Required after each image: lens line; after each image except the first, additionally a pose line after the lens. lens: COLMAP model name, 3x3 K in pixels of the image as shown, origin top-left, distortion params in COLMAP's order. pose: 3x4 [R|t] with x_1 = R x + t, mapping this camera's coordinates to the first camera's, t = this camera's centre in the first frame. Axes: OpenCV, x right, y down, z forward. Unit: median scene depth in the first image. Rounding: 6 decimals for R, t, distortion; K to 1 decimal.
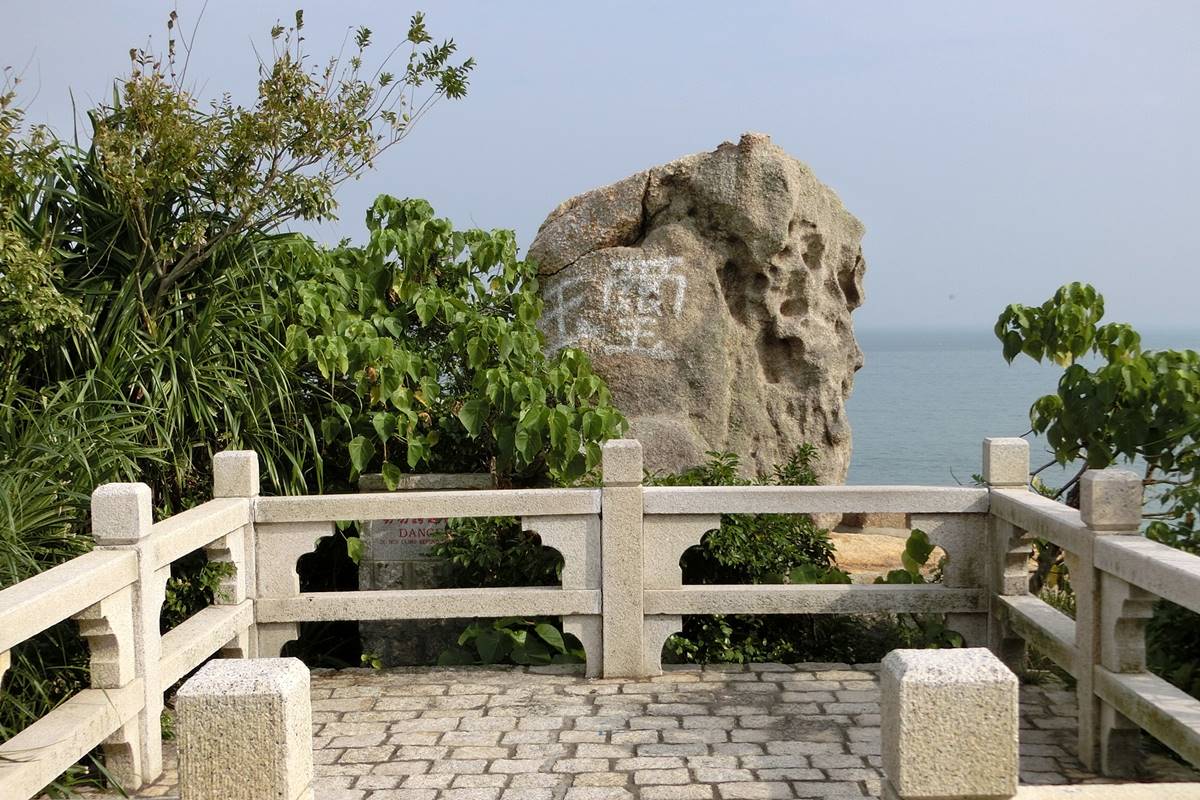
lens RADIAL K [[1774.7, 0, 606.1], [0, 1774.7, 425.1], [0, 0, 1]] dist [-0.011216, 0.000000]
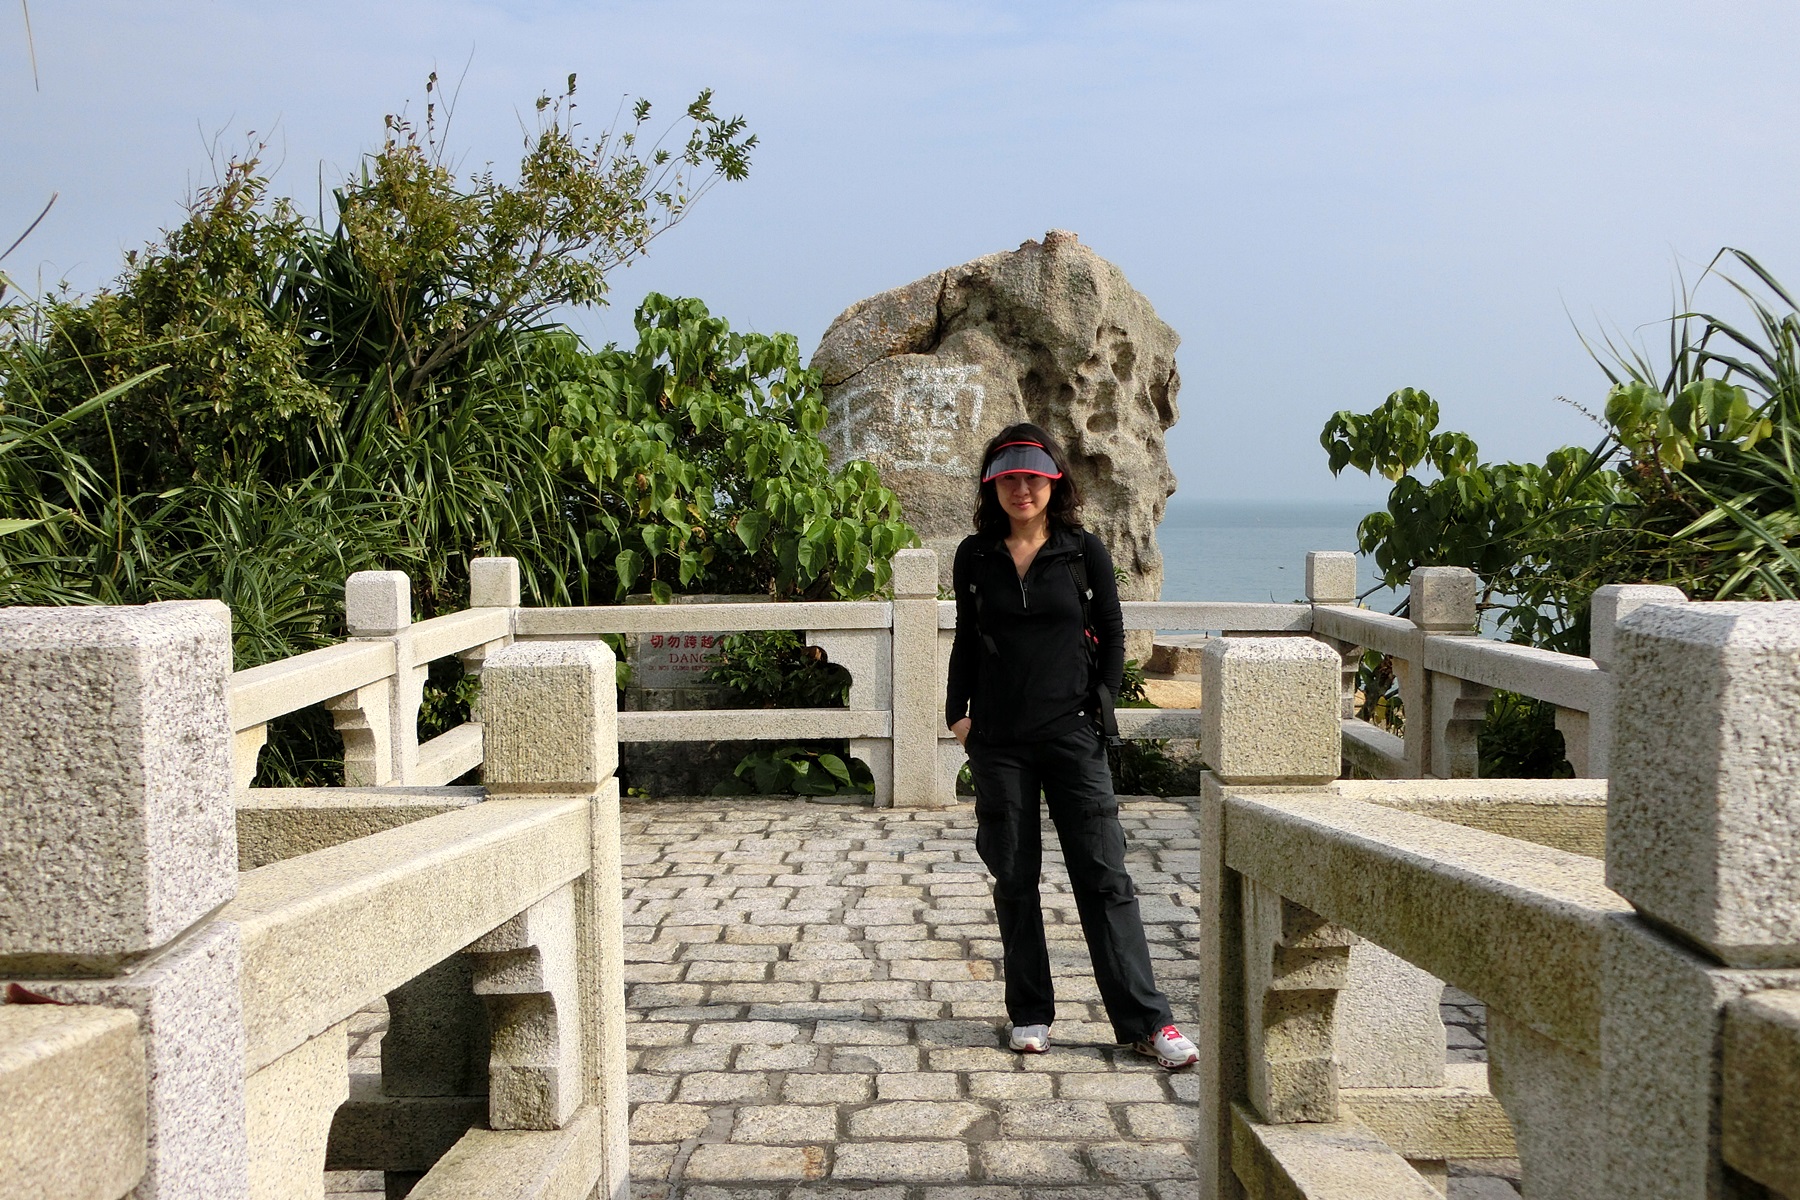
lens RADIAL K [[1994.8, 0, 915.2], [0, 1994.8, 607.3], [0, 0, 1]] dist [-0.007569, 0.000000]
pose [[0.999834, 0.009117, 0.015800, -0.007222], [-0.009115, 0.999958, -0.000197, 0.037566], [-0.015801, 0.000053, 0.999875, -0.033901]]
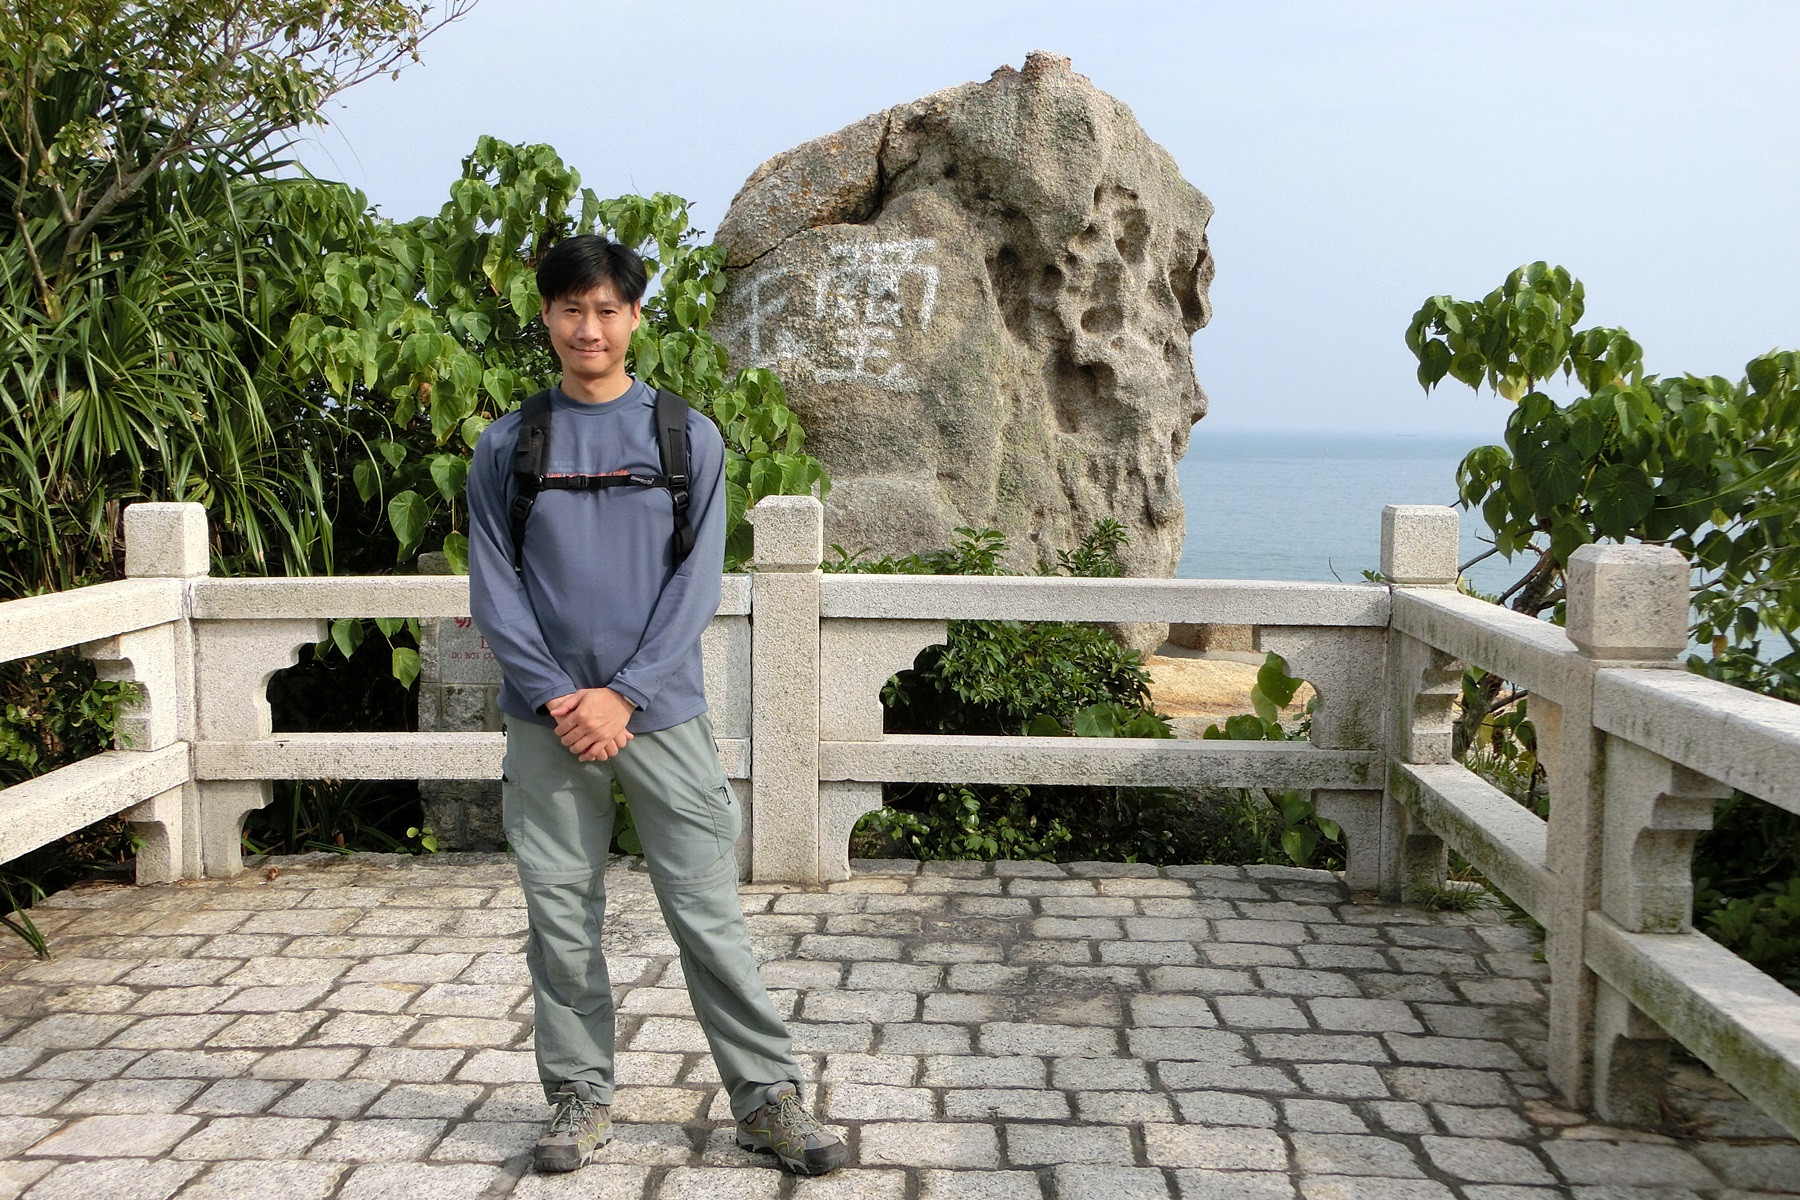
lens RADIAL K [[1994.8, 0, 893.6], [0, 1994.8, 600.6], [0, 0, 1]] dist [-0.007569, 0.000000]
pose [[0.999448, 0.020170, -0.026386, 0.061528], [-0.019271, 0.999240, 0.033893, 0.019772], [0.027050, -0.033366, 0.999077, 0.302126]]
